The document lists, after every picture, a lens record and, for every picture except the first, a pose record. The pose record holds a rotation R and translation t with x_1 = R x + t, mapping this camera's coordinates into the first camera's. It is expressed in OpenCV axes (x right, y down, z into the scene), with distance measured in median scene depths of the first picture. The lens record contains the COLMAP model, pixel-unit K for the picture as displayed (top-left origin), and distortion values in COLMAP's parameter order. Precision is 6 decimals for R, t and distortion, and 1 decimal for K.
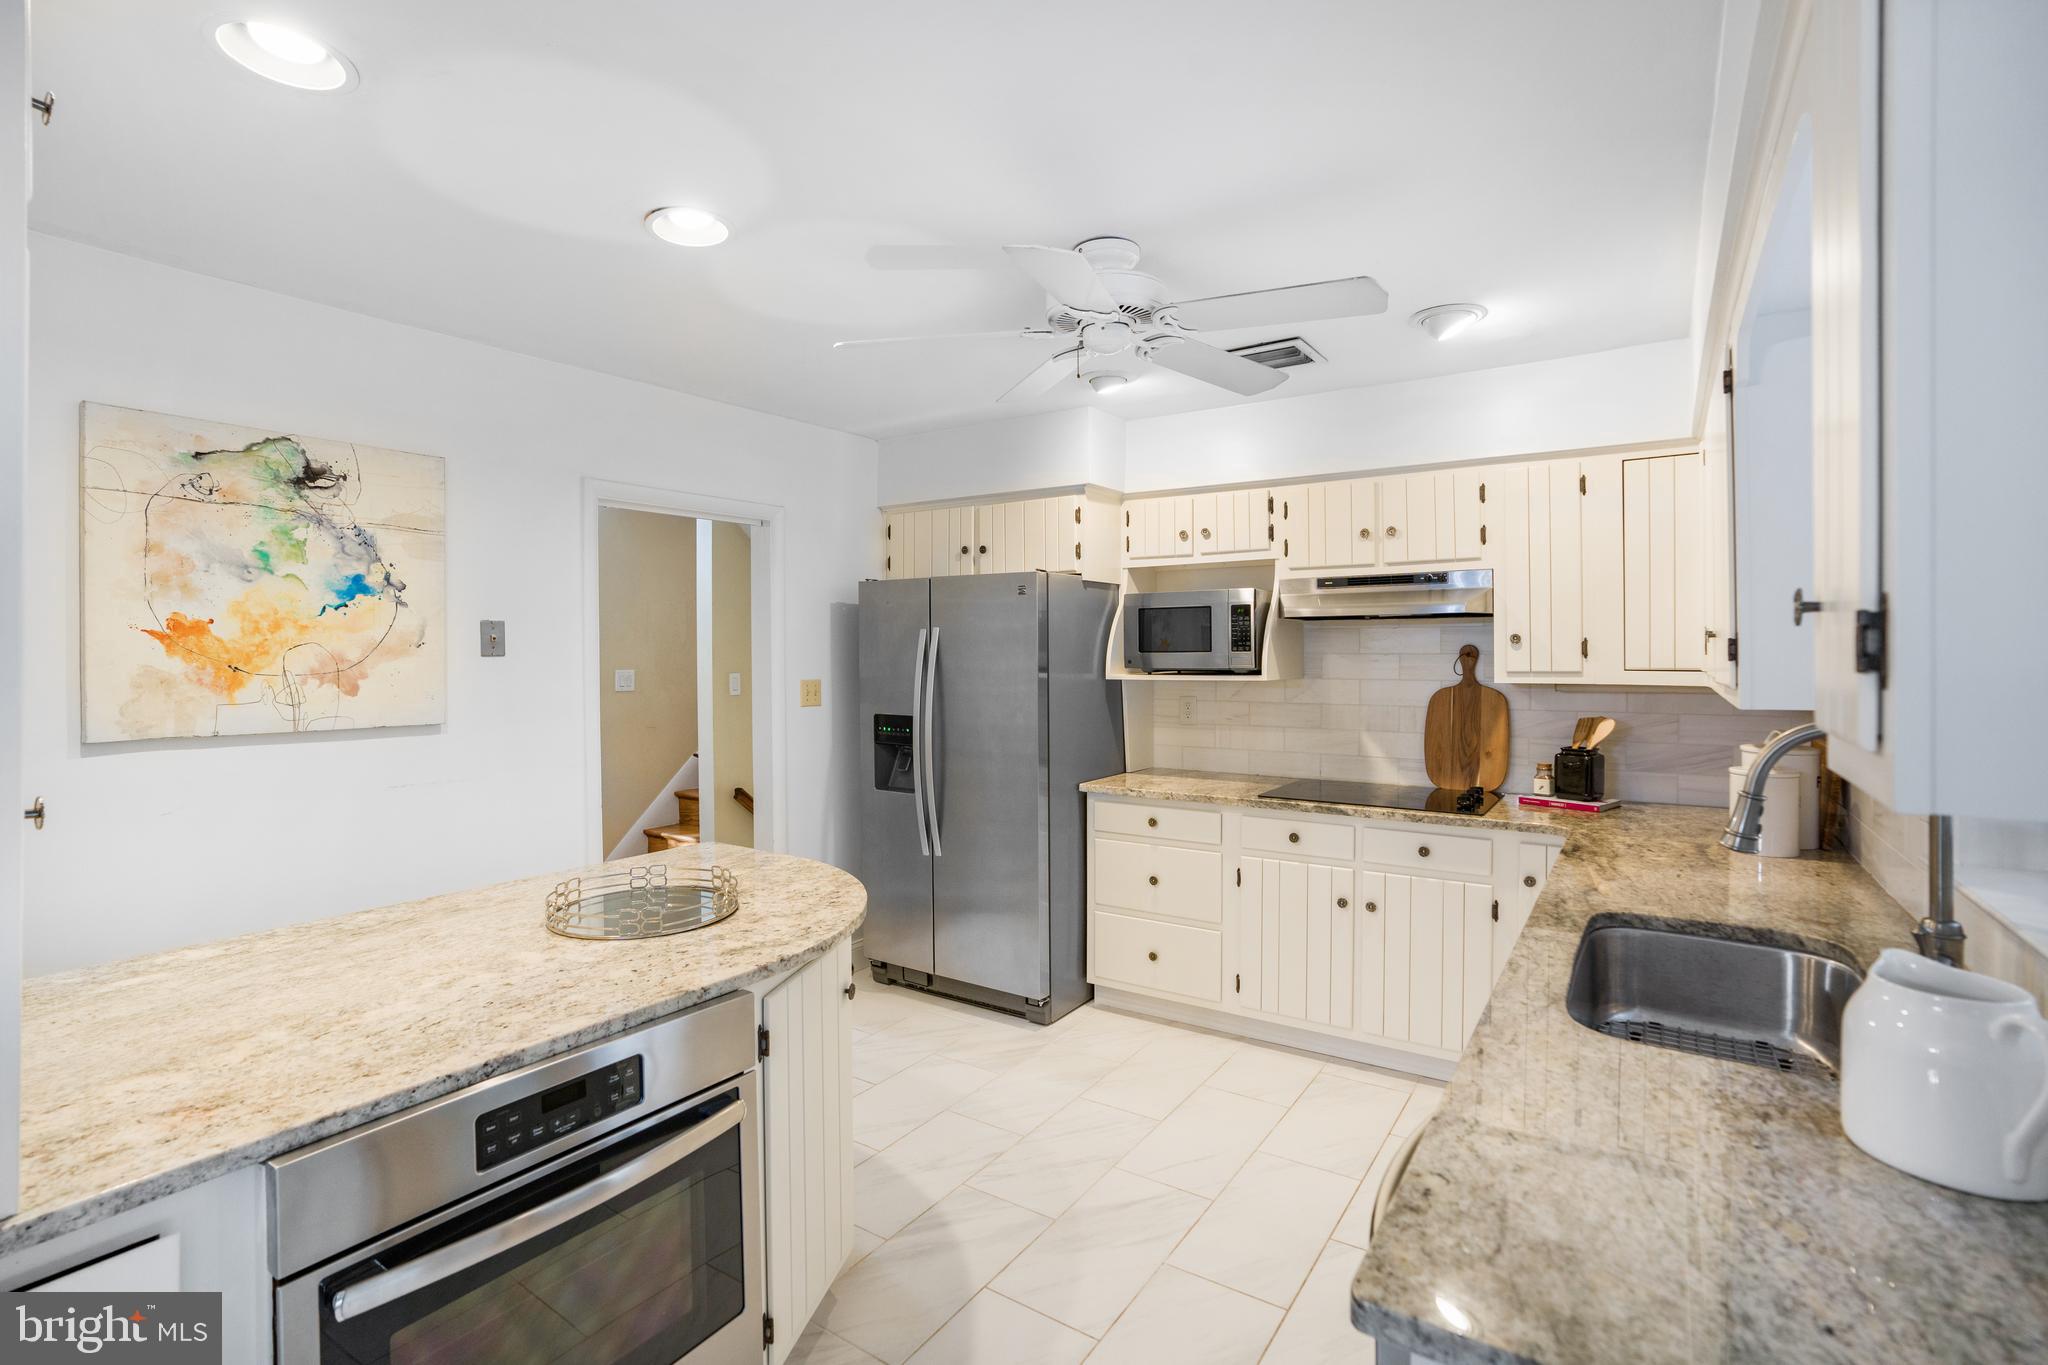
lens RADIAL K [[953.5, 0, 1029.0], [0, 953.5, 656.2], [0, 0, 1]] dist [-0.060682, 0.021360]
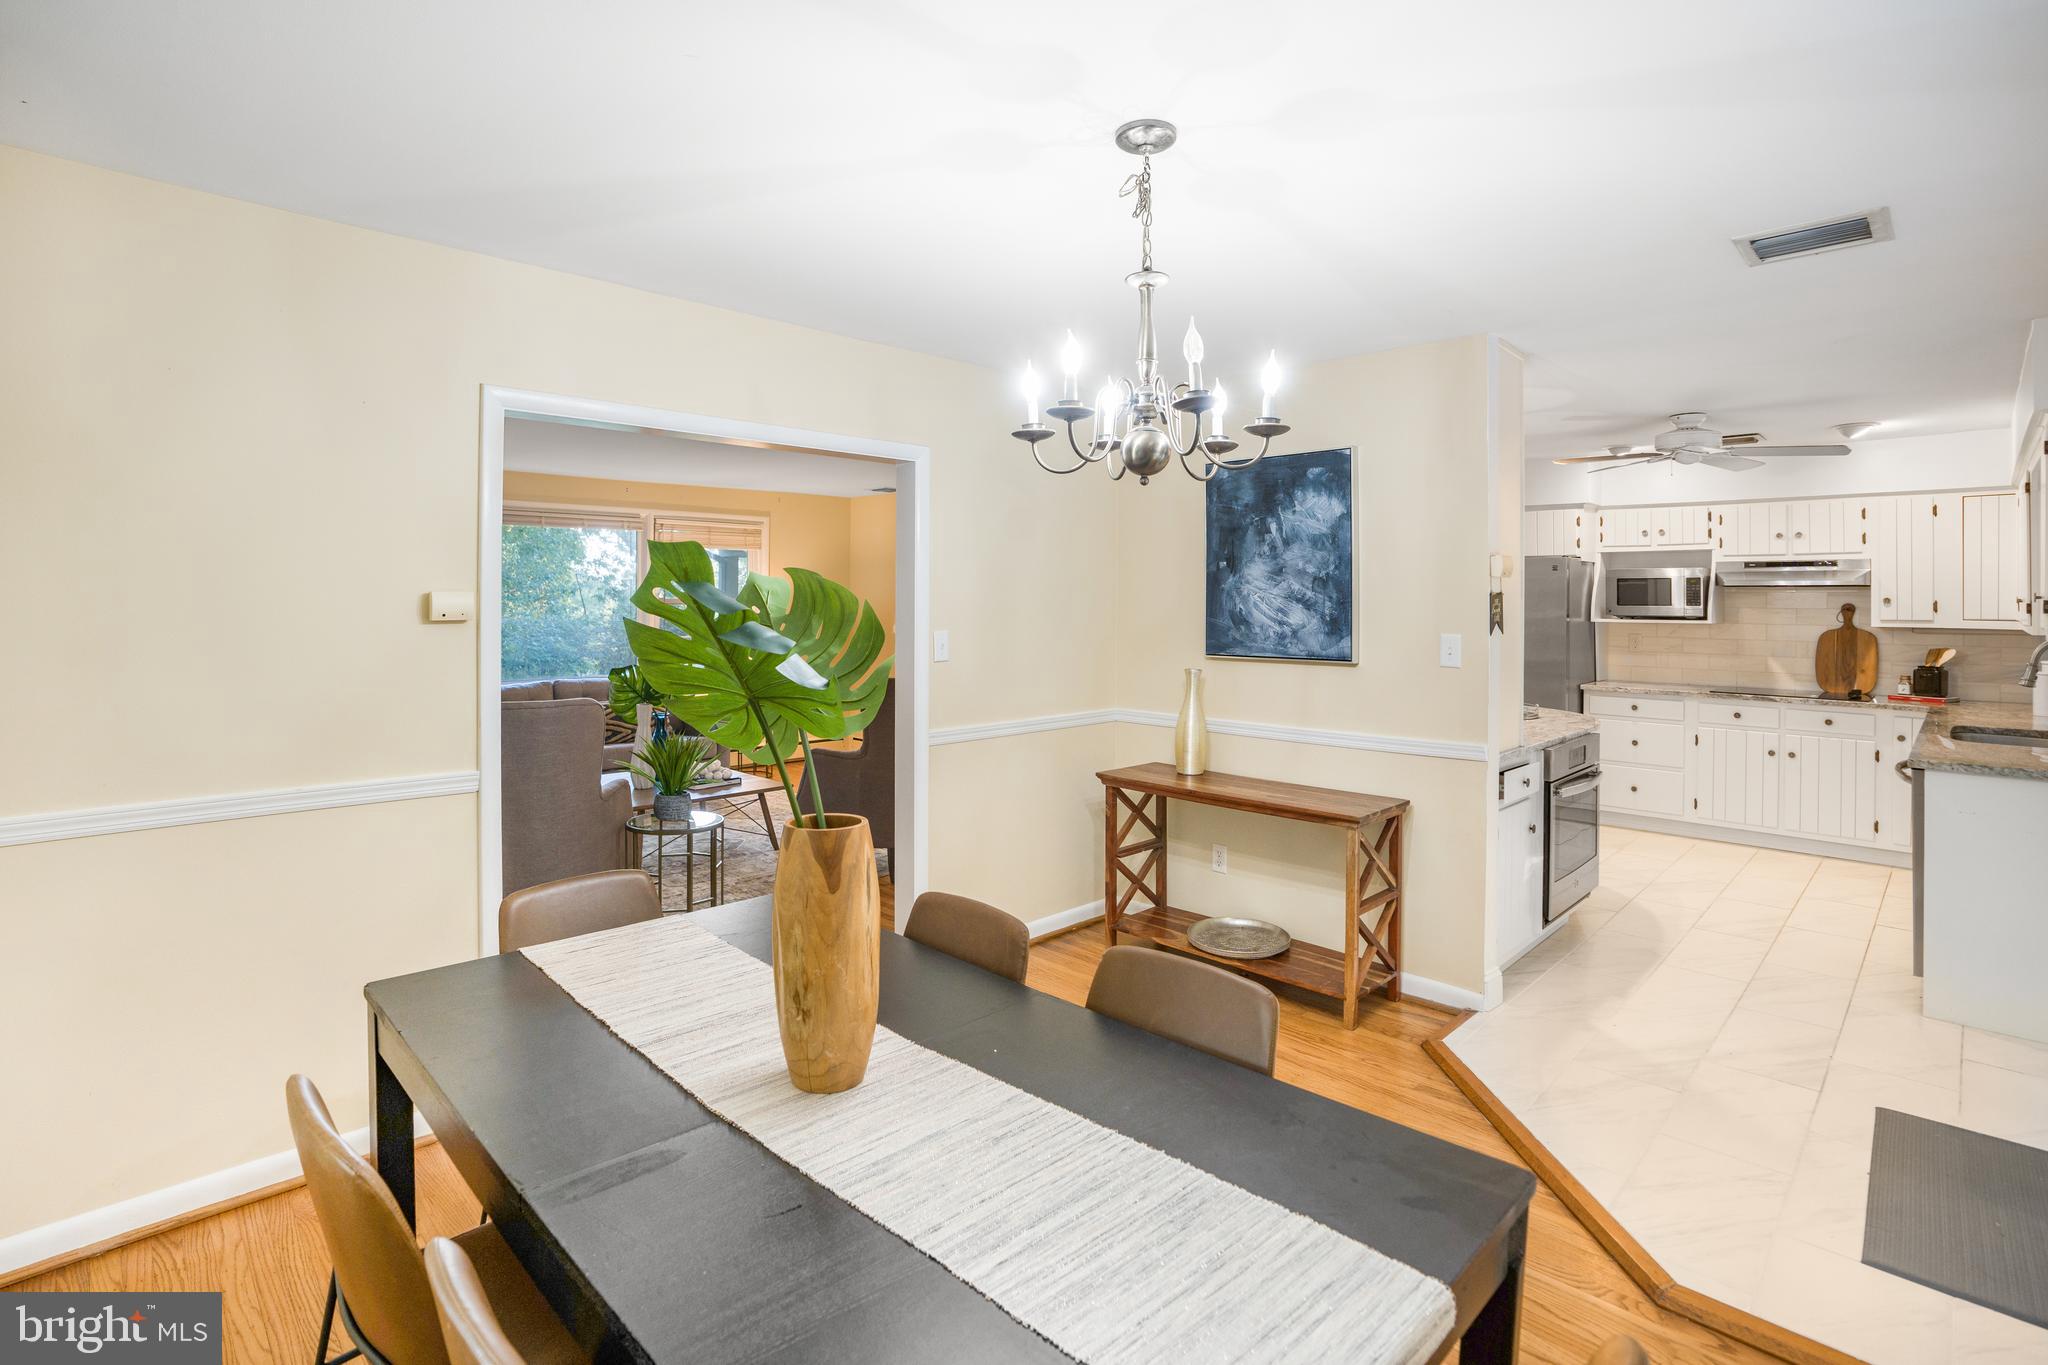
lens RADIAL K [[977.0, 0, 1019.2], [0, 977.0, 590.3], [0, 0, 1]] dist [-0.055557, 0.019741]
pose [[0.979943, 0.011129, -0.198966, -0.640922], [-0.014132, 0.999807, -0.013681, 0.008177], [0.198775, 0.016219, 0.979911, -0.929333]]
